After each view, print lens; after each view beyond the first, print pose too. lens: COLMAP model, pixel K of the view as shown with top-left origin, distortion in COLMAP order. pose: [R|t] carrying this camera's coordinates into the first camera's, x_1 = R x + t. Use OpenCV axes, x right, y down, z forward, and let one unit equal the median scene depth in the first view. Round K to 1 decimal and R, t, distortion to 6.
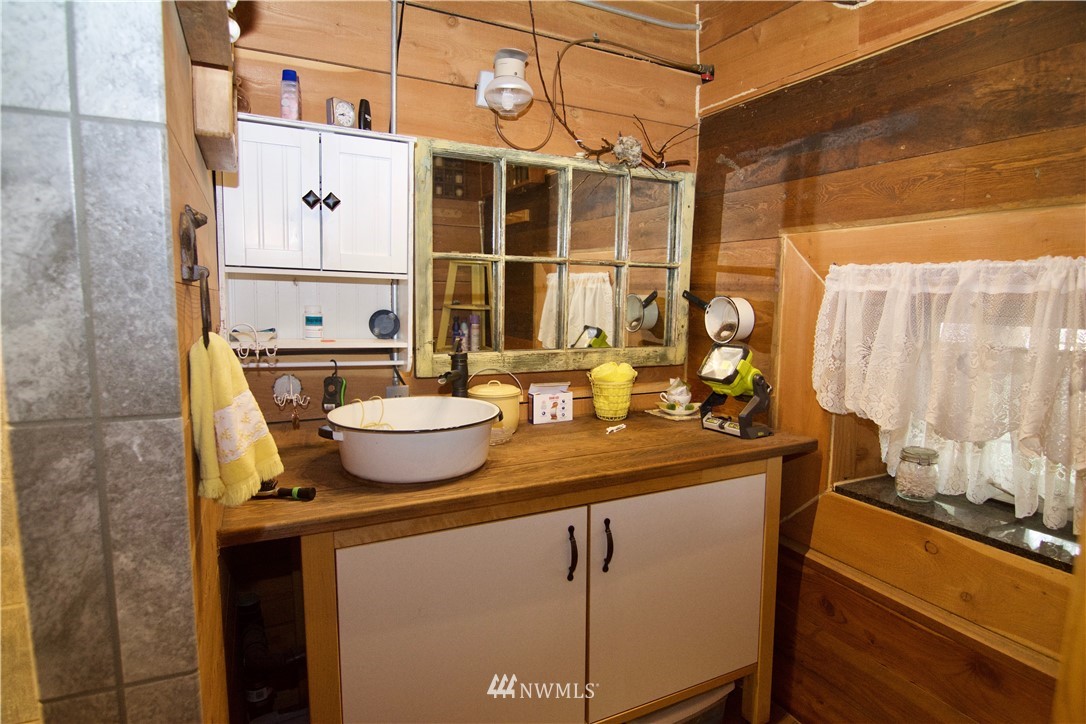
lens RADIAL K [[578.3, 0, 541.3], [0, 578.3, 364.2], [0, 0, 1]] dist [-0.010723, -0.009273]
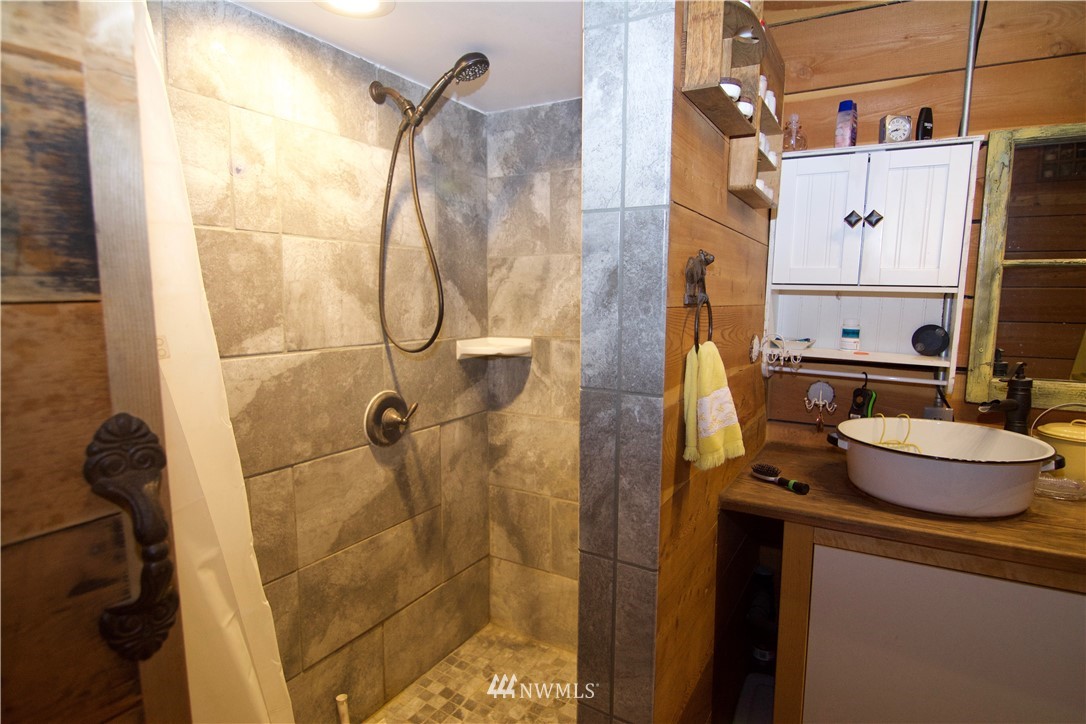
lens RADIAL K [[578.3, 0, 547.3], [0, 578.3, 363.6], [0, 0, 1]] dist [-0.010723, -0.009273]
pose [[0.554734, 0.090710, -0.827068, 0.224959], [-0.097109, 0.994304, 0.043918, -0.017109], [0.826341, 0.055953, 0.560383, -0.048749]]
